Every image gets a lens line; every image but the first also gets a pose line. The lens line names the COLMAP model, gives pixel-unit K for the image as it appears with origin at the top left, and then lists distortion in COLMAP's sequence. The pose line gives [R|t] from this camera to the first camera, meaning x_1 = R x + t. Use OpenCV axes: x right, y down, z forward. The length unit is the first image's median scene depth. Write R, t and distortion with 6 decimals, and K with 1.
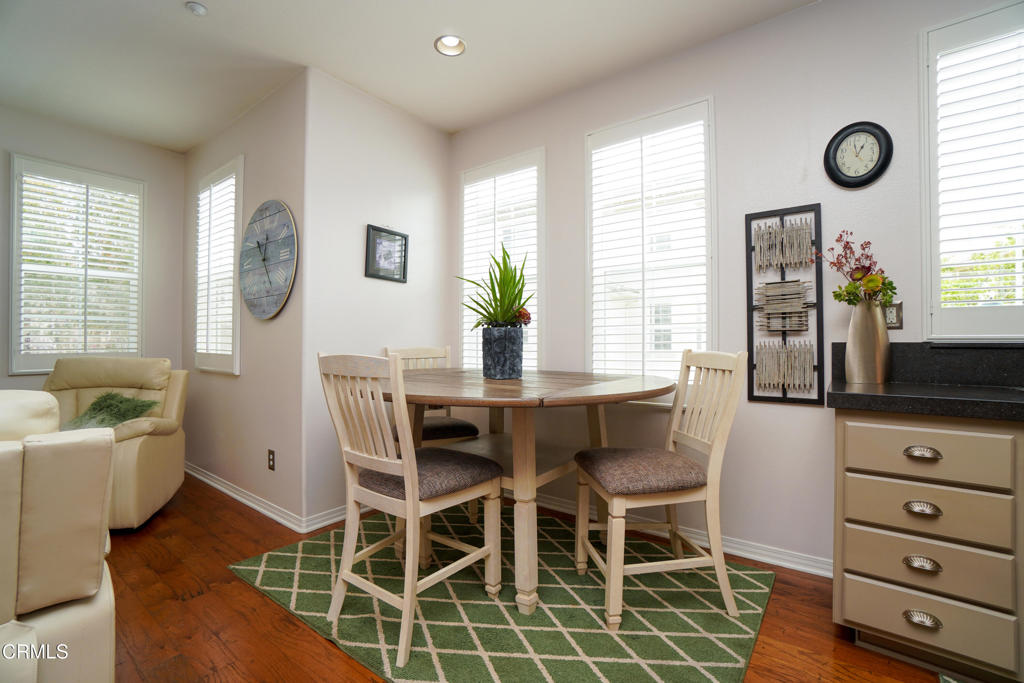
lens RADIAL K [[461.3, 0, 509.9], [0, 461.3, 330.9], [0, 0, 1]] dist [-0.032153, 0.004607]
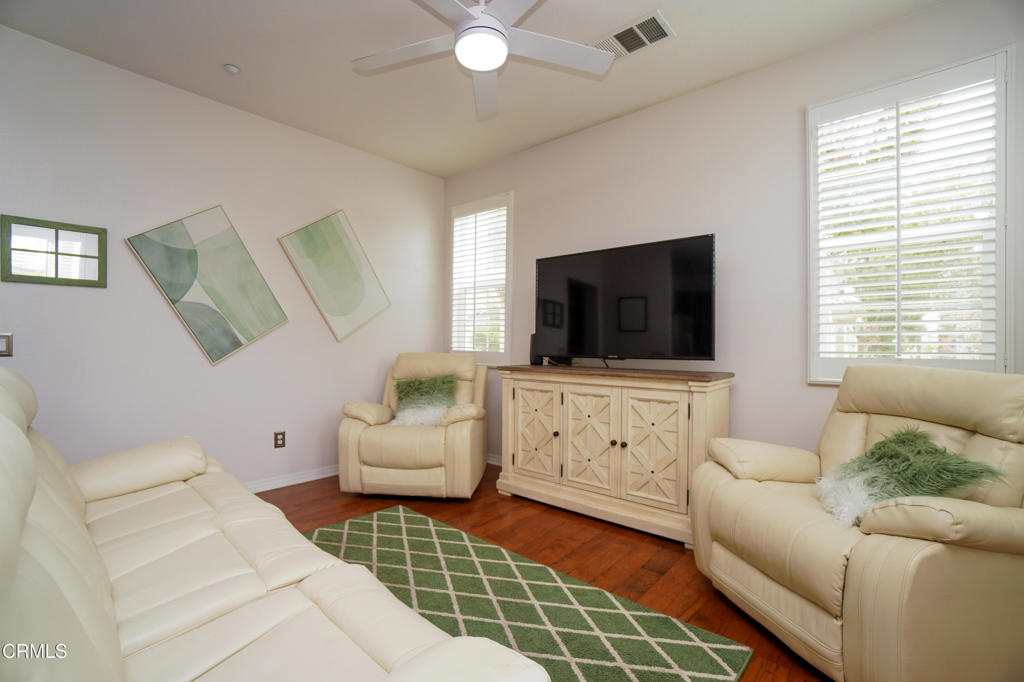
lens RADIAL K [[461.3, 0, 502.4], [0, 461.3, 346.4], [0, 0, 1]] dist [-0.032153, 0.004607]
pose [[-0.079145, 0.016034, -0.996734, -0.365555], [0.008084, 0.999848, 0.015443, 0.024864], [0.996830, -0.006836, -0.079263, 0.682516]]
